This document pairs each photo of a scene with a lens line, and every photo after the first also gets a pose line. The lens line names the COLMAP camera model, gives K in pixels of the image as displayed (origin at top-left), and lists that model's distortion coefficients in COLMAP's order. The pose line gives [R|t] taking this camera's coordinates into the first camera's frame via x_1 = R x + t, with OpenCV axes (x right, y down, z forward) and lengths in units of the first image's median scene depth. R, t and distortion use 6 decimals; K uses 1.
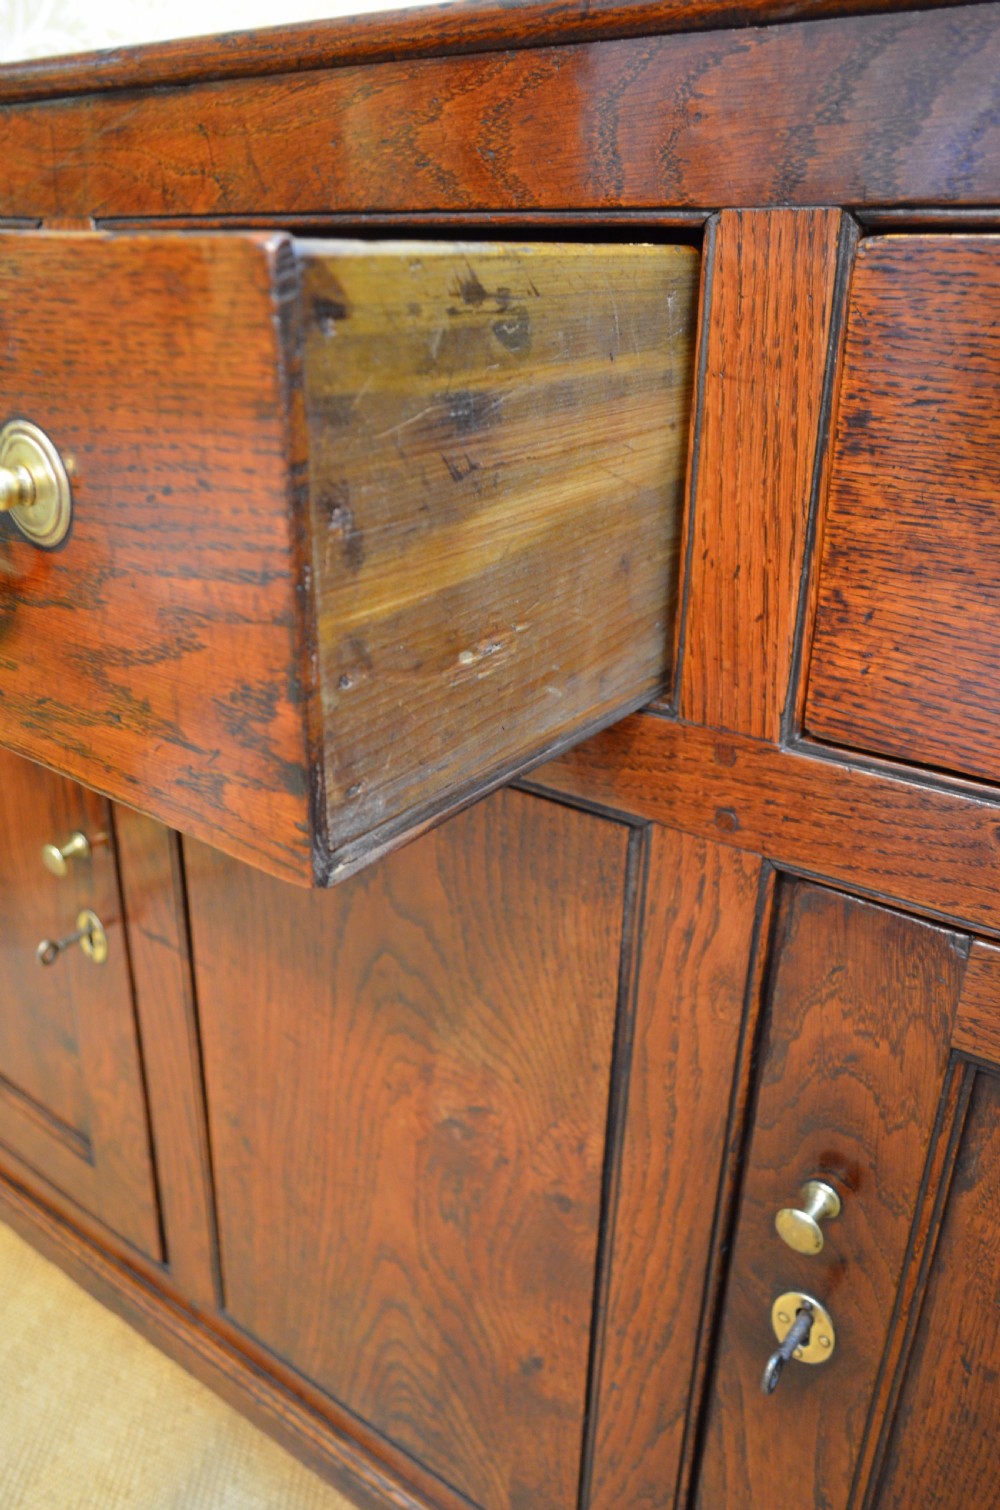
lens RADIAL K [[1151.7, 0, 495.3], [0, 1151.7, 750.3], [0, 0, 1]] dist [-0.014115, 0.003454]
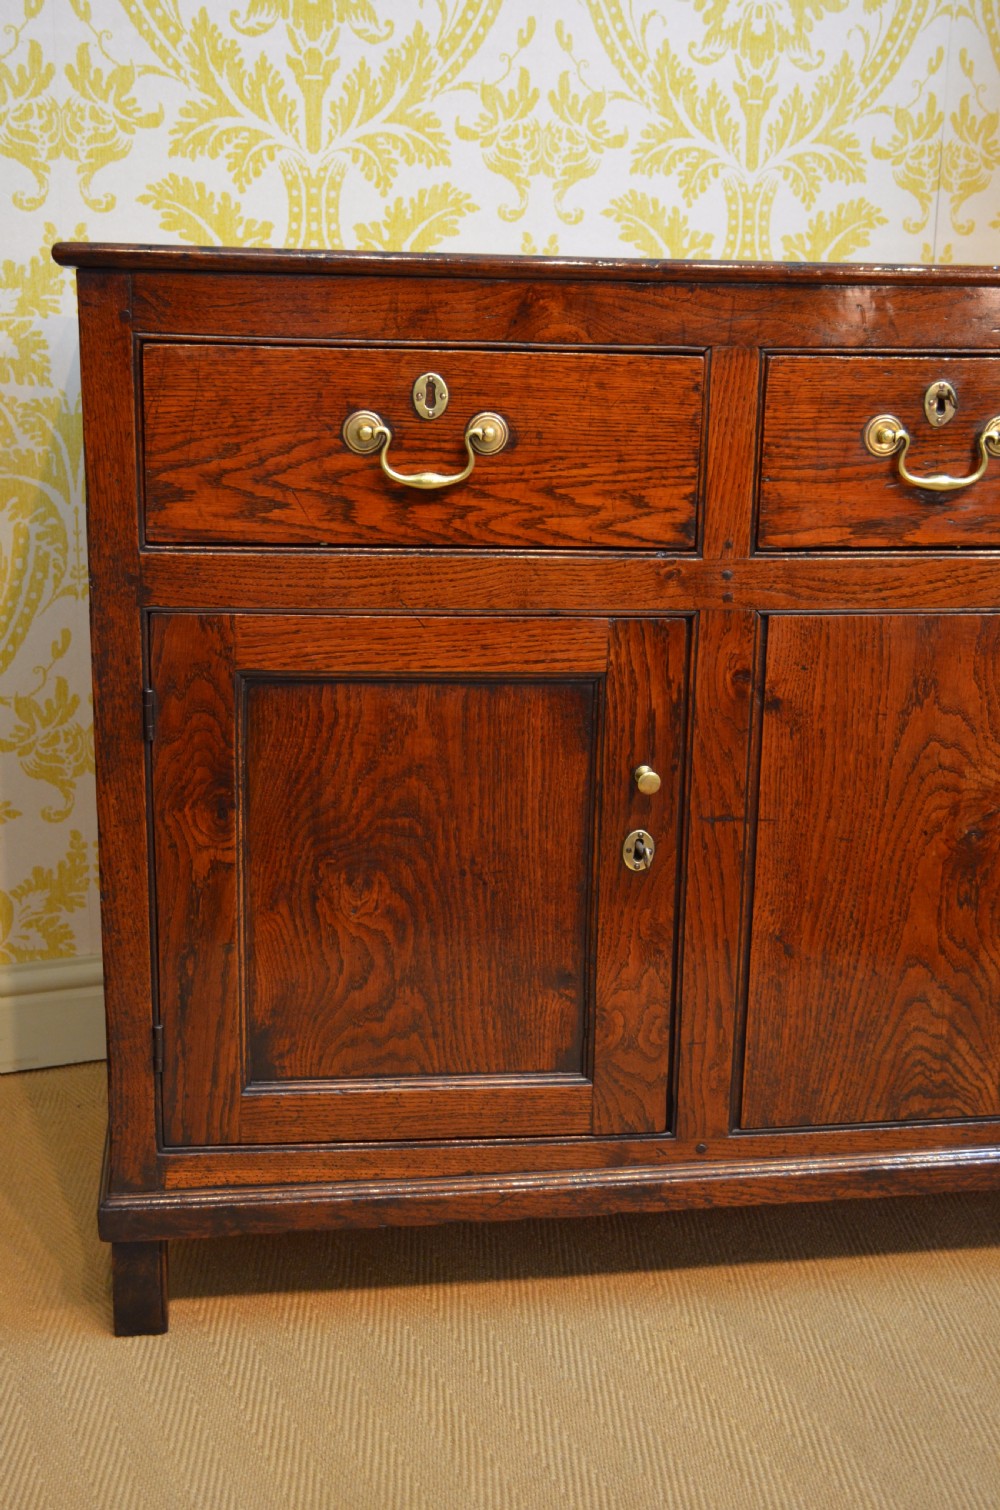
lens RADIAL K [[1906.7, 0, 493.2], [0, 1906.7, 778.5], [0, 0, 1]] dist [-0.020992, -0.005263]
pose [[0.713905, -0.186058, 0.675072, -3.289937], [0.274528, 0.961244, -0.025389, 0.156009], [-0.644185, 0.203452, 0.737315, -0.896830]]
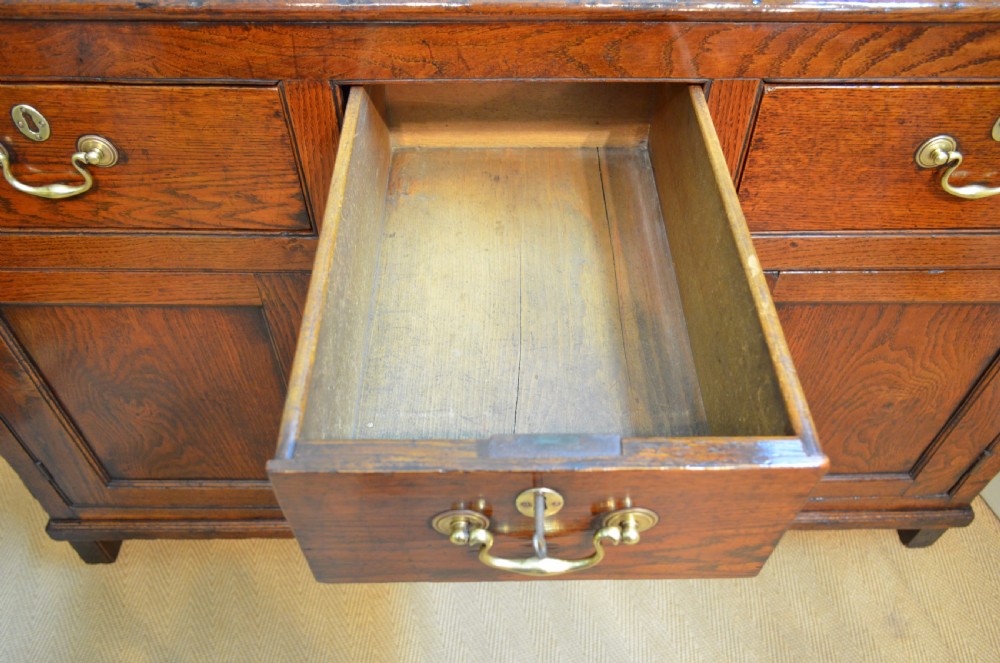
lens RADIAL K [[762.7, 0, 510.4], [0, 762.7, 336.9], [0, 0, 1]] dist [-0.014115, 0.003454]
pose [[0.794526, -0.456014, 0.400972, -0.952545], [0.246245, 0.845561, 0.473697, -0.749151], [-0.555059, -0.277628, 0.784112, -0.244383]]
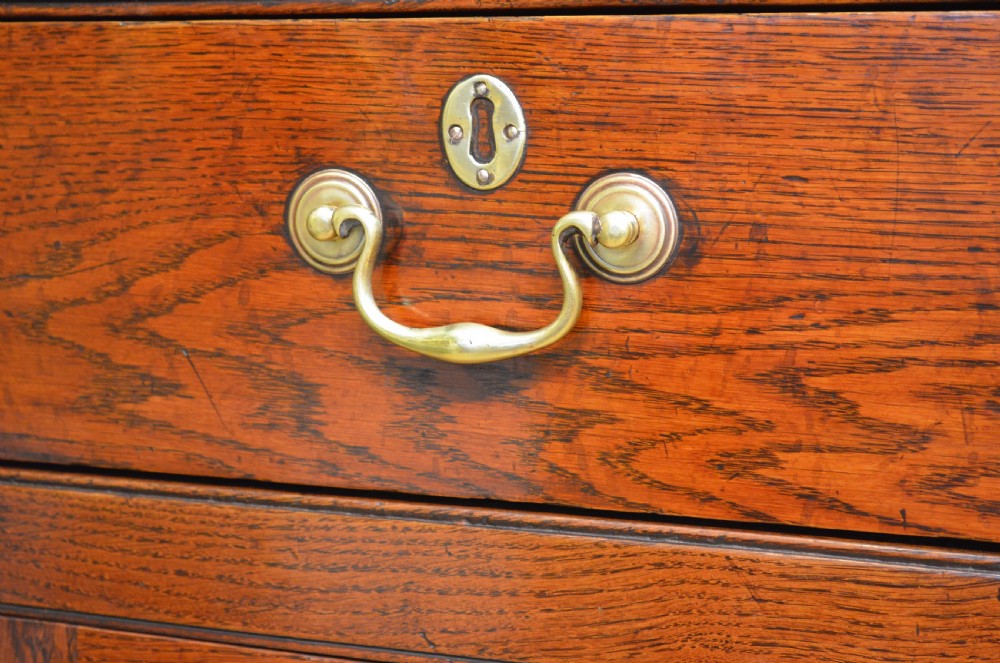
lens RADIAL K [[1923.5, 0, 500.2], [0, 1923.5, 352.5], [0, 0, 1]] dist [-0.014944, 0.034448]
pose [[0.959714, -0.060091, 0.274479, -1.288525], [0.133291, 0.957318, -0.256468, -0.121488], [-0.247352, 0.282721, 0.926761, 0.342172]]
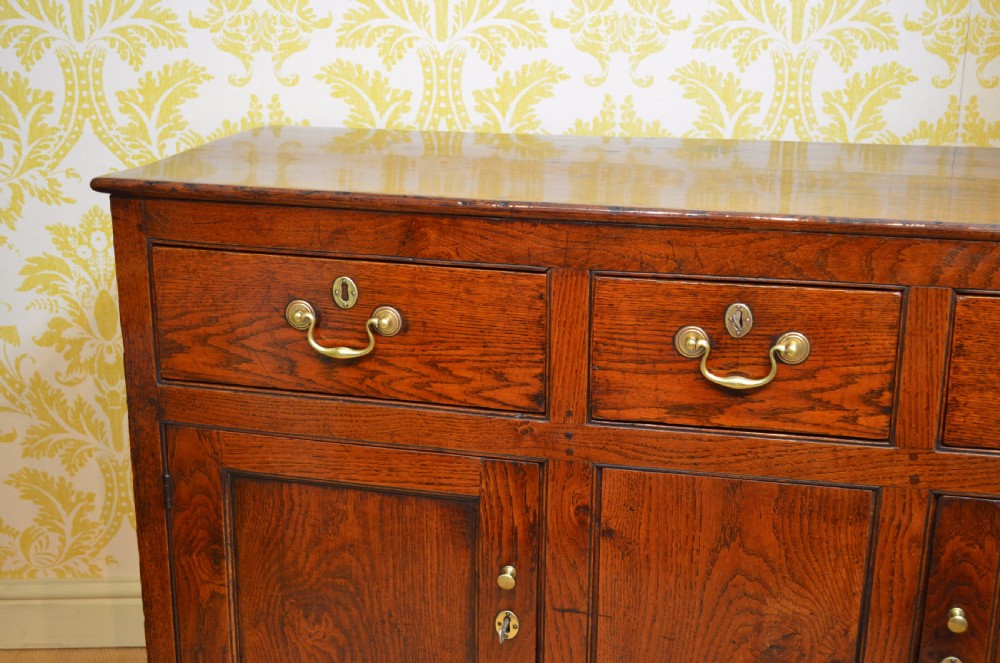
lens RADIAL K [[1288.3, 0, 513.2], [0, 1288.3, 342.9], [0, 0, 1]] dist [-0.016767, -0.010966]
pose [[0.906082, -0.136315, 0.400542, -1.826314], [0.175968, 0.982329, -0.063751, -0.230824], [-0.384774, 0.128247, 0.914058, -1.471992]]
